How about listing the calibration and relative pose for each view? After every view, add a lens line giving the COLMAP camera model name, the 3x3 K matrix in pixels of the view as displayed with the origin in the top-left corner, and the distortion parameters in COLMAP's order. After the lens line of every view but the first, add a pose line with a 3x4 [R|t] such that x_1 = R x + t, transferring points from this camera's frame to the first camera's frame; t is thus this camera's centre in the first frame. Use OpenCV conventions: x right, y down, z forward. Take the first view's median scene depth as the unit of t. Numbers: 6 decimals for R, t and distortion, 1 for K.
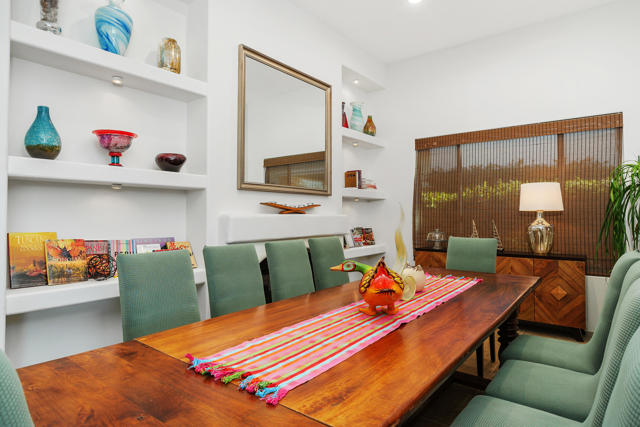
lens RADIAL K [[359.9, 0, 331.1], [0, 359.9, 214.5], [0, 0, 1]] dist [0.004358, 0.000309]
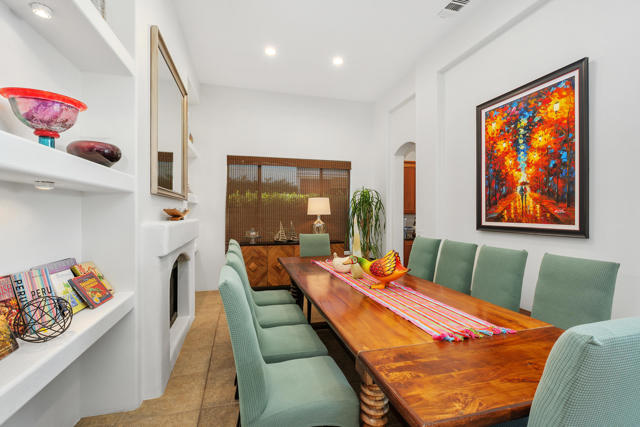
lens RADIAL K [[290.3, 0, 317.1], [0, 290.3, 213.5], [0, 0, 1]] dist [0.006491, -0.002327]
pose [[0.608793, -0.000226, 0.793329, -0.477606], [-0.001233, 0.999998, 0.001232, -0.017952], [-0.793328, -0.001728, 0.608792, 0.222861]]
